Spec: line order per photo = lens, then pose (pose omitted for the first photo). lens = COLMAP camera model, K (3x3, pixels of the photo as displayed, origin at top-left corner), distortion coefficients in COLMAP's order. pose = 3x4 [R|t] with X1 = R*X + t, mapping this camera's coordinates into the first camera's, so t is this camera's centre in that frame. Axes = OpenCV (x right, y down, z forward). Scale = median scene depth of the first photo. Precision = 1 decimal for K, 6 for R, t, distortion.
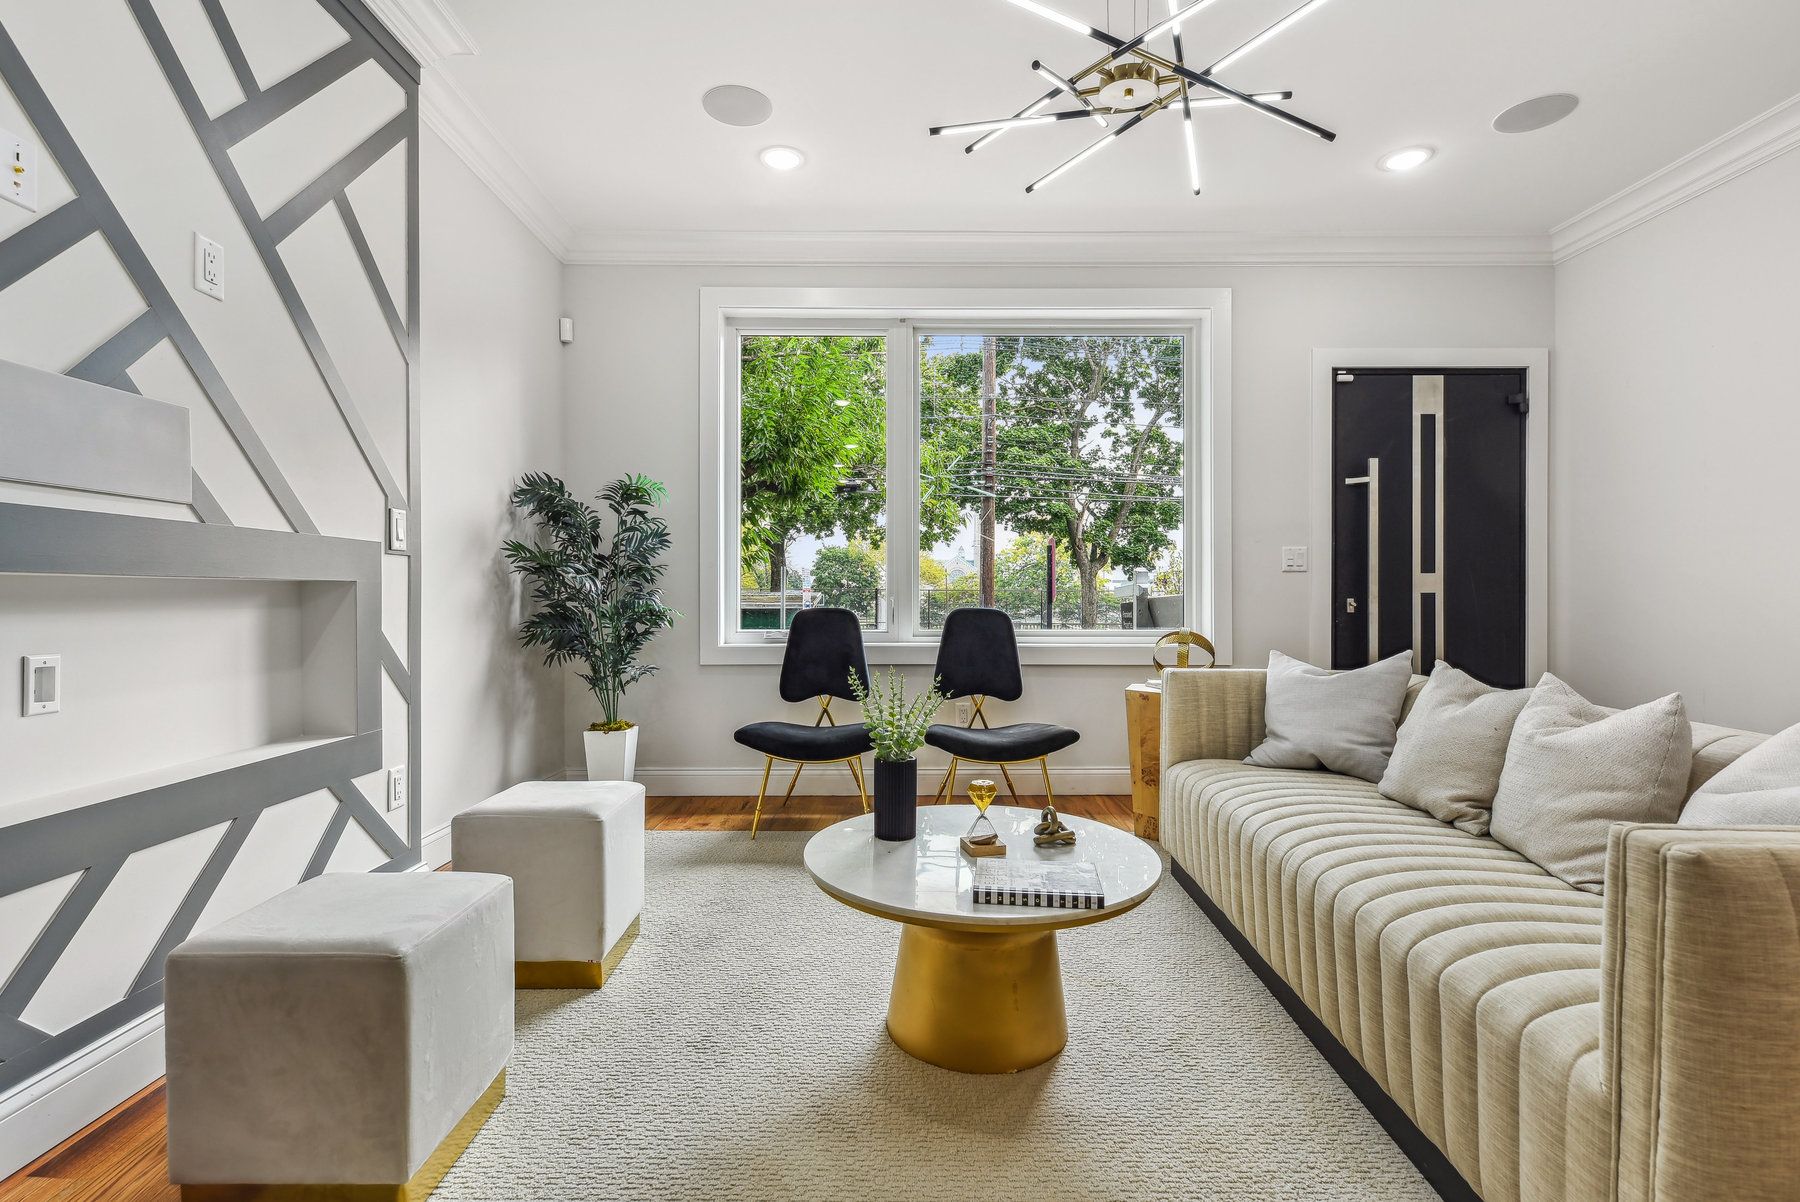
lens RADIAL K [[848.2, 0, 886.3], [0, 848.2, 604.6], [0, 0, 1]] dist [0.002449, -0.003210]
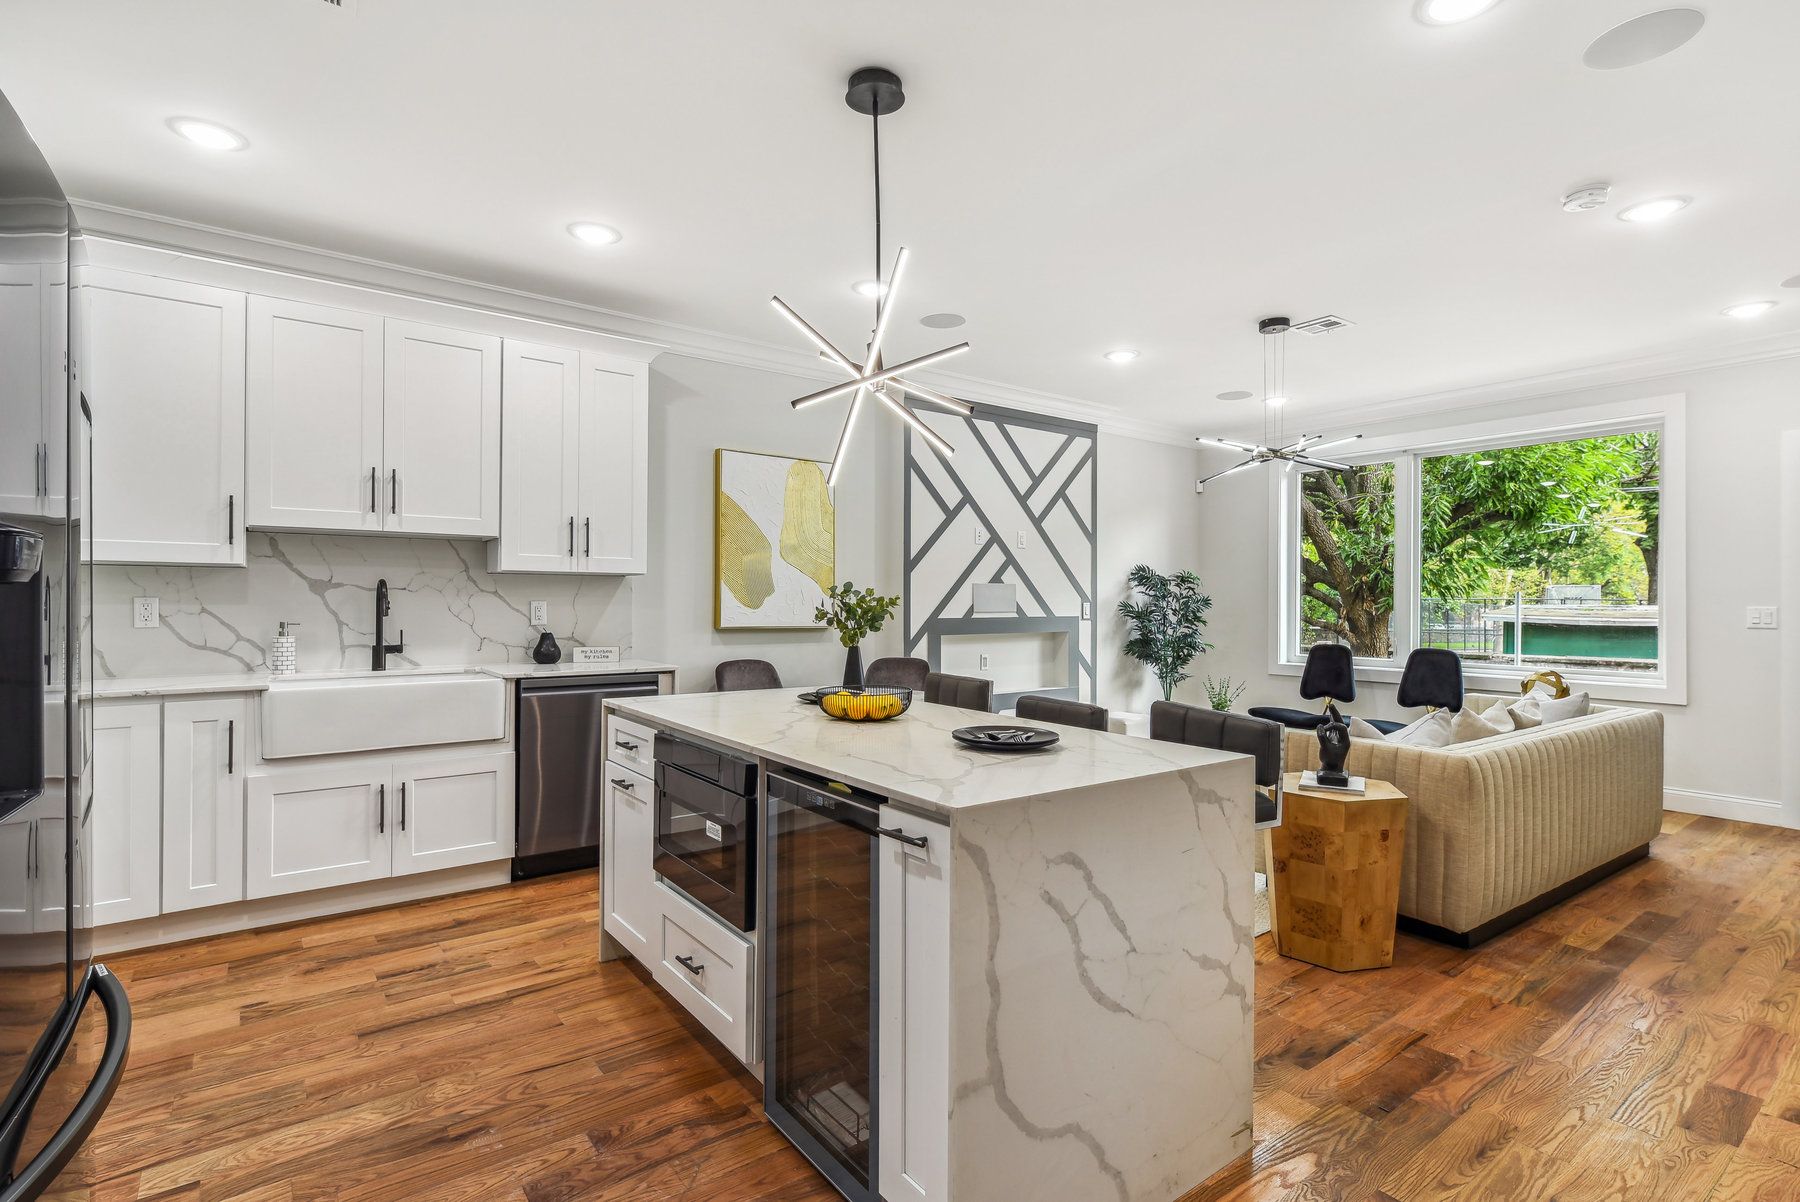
lens RADIAL K [[848.2, 0, 901.2], [0, 848.2, 600.0], [0, 0, 1]] dist [0.002449, -0.003210]
pose [[0.601702, -0.001092, -0.798720, 1.128220], [-0.009135, 0.999924, -0.008249, -0.091488], [0.798668, 0.012260, 0.601647, -0.989109]]
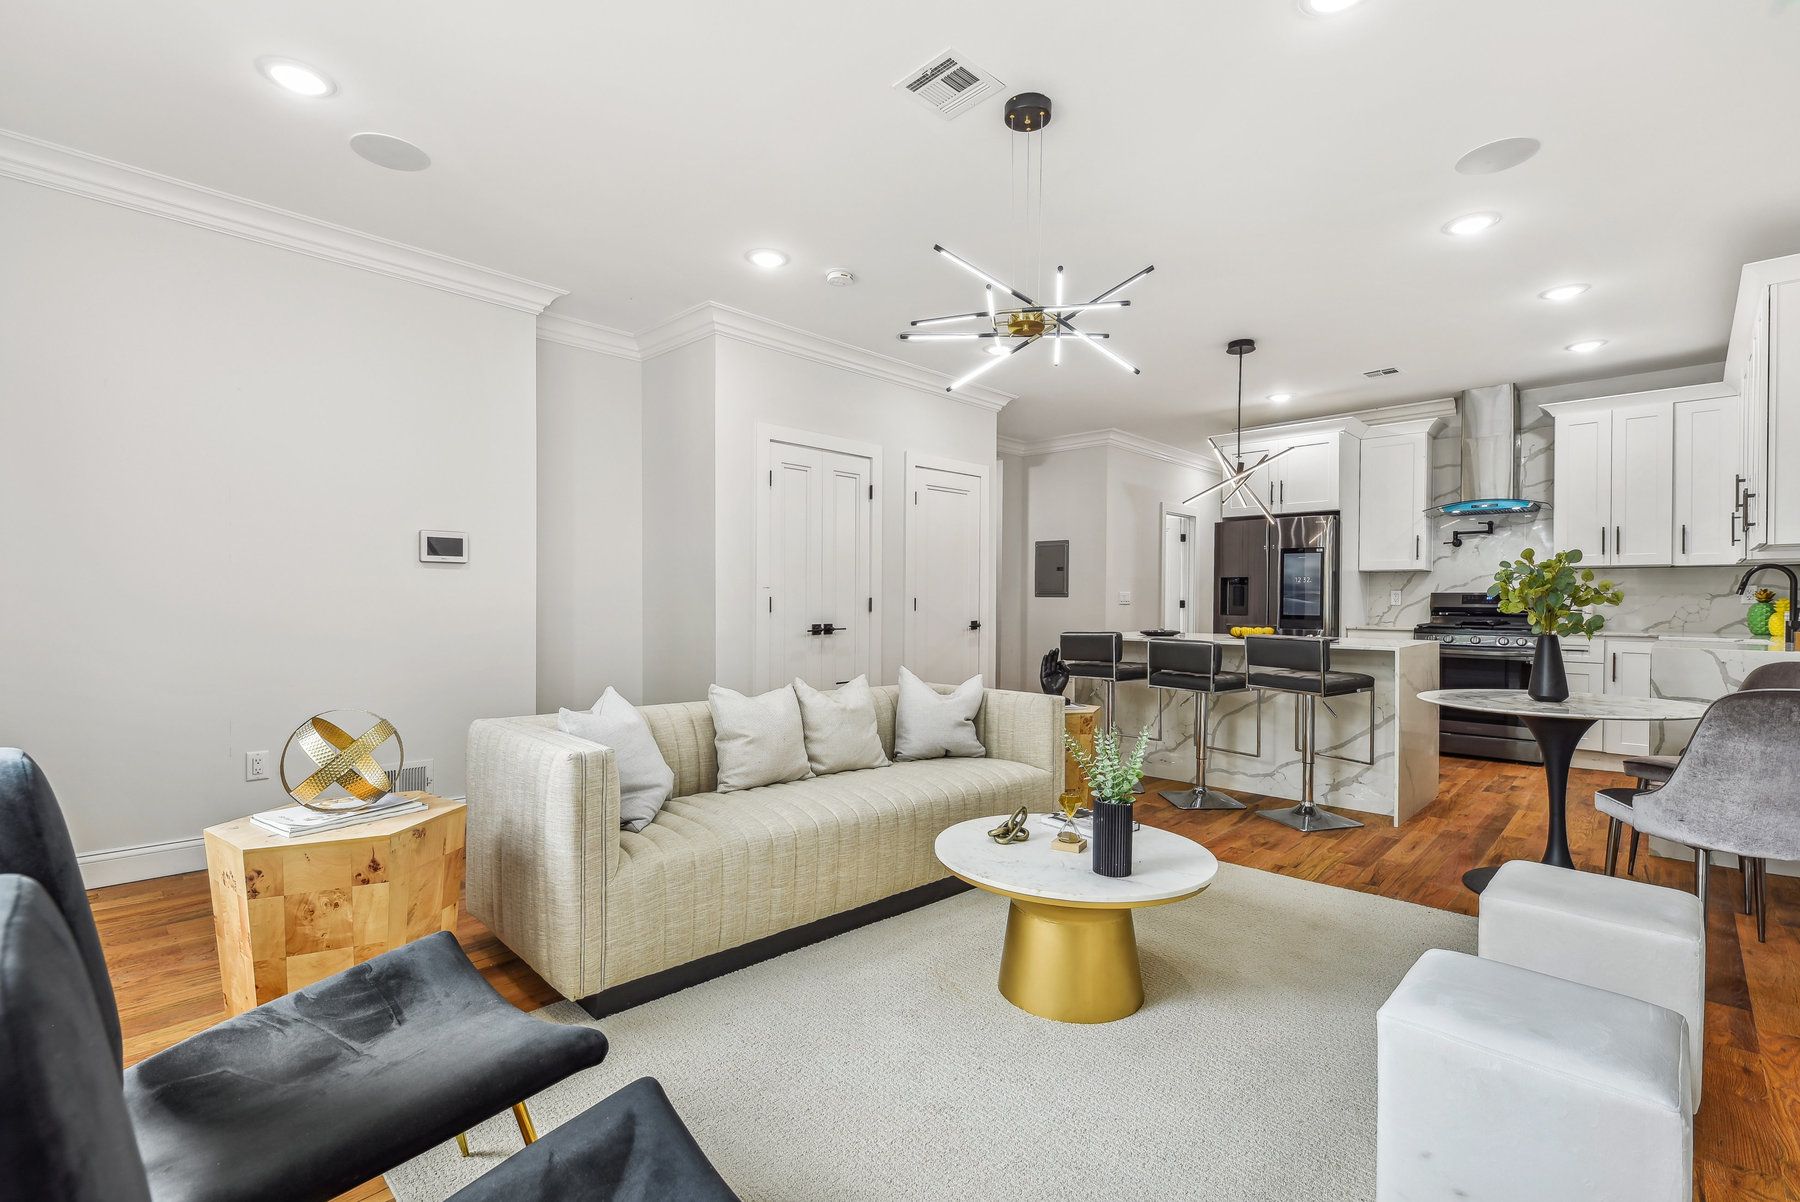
lens RADIAL K [[810.7, 0, 895.9], [0, 810.7, 608.4], [0, 0, 1]] dist [-0.002180, -0.000584]
pose [[-0.719709, -0.013258, 0.694149, -0.404870], [-0.000364, 0.999825, 0.018718, -0.070958], [-0.694276, 0.013219, -0.719588, 1.533914]]
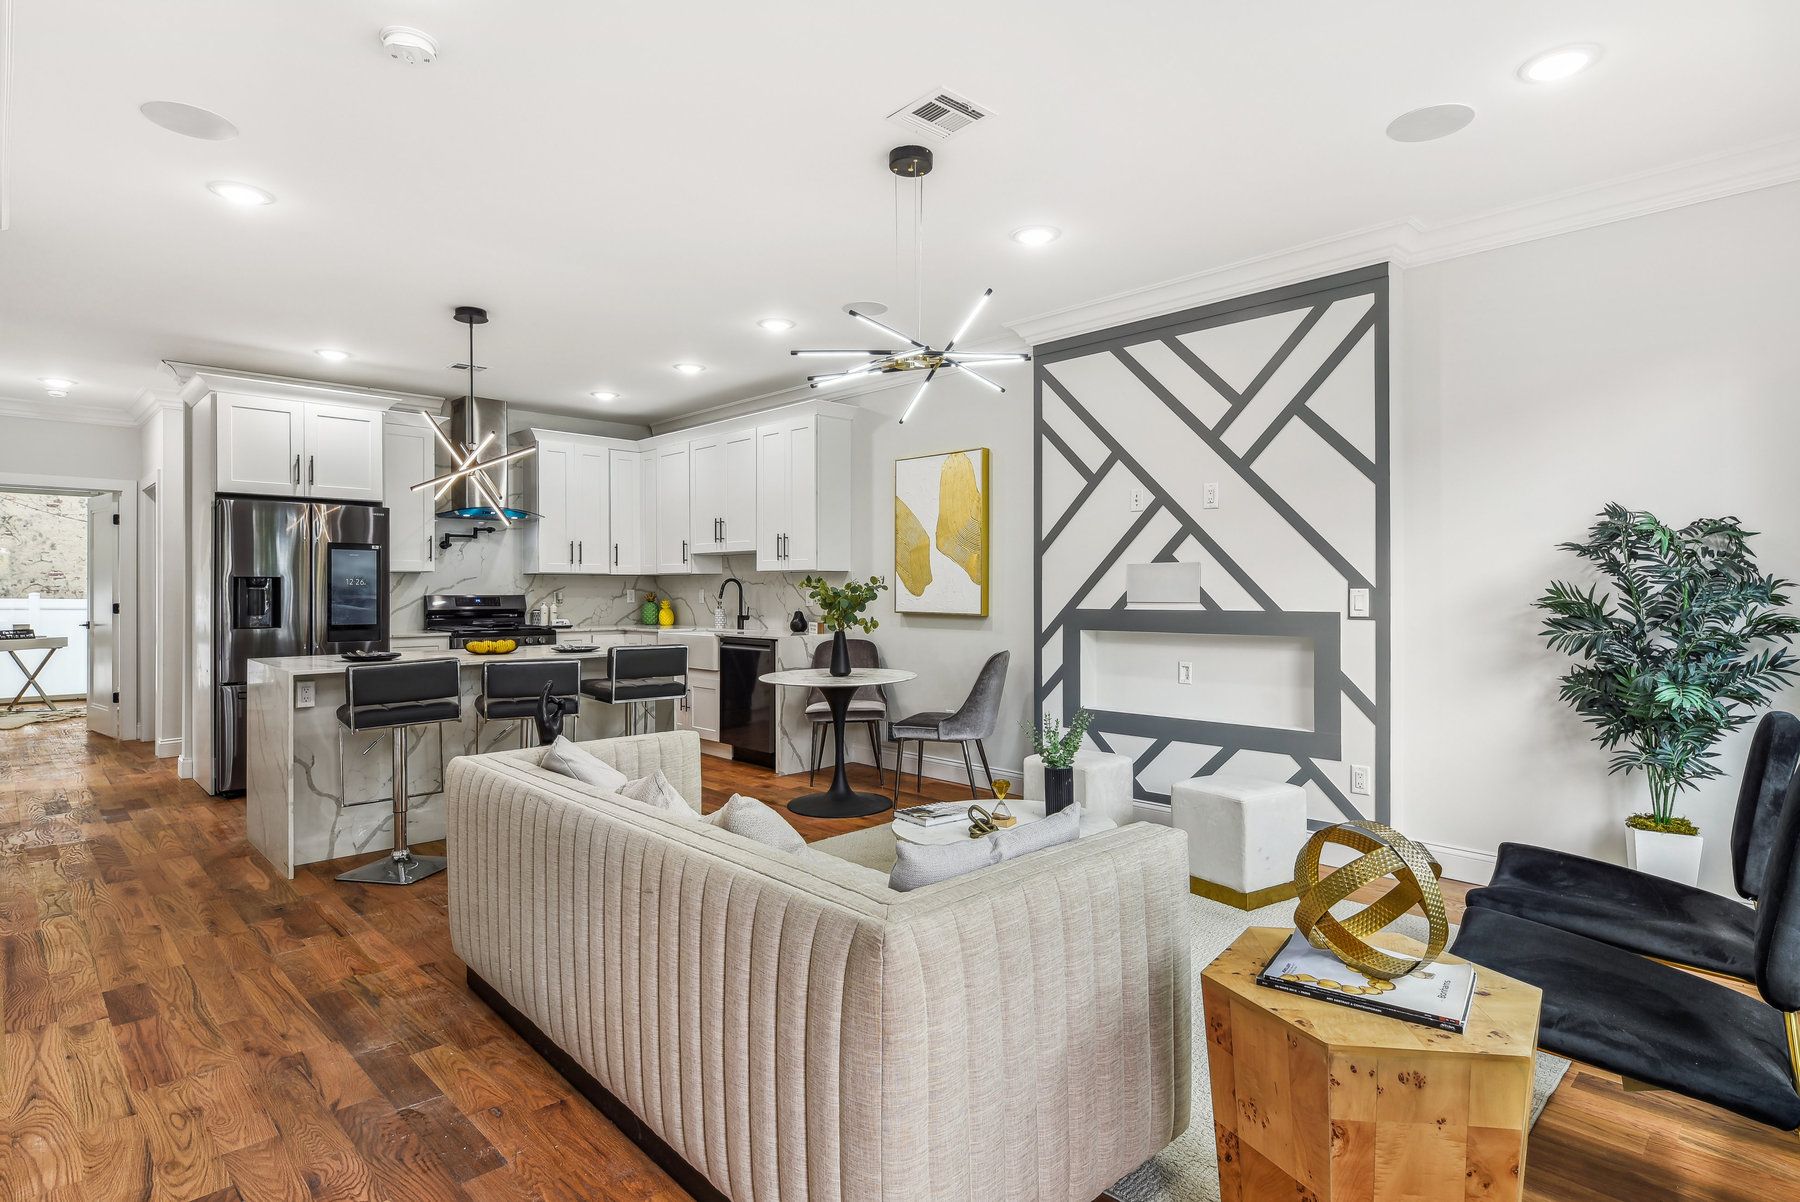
lens RADIAL K [[935.0, 0, 905.3], [0, 935.0, 591.1], [0, 0, 1]] dist [0.008531, -0.002892]
pose [[-0.710436, -0.000693, -0.703762, 1.083248], [-0.006023, 0.999969, 0.005096, -0.108800], [0.703736, 0.007860, -0.710418, 1.559029]]
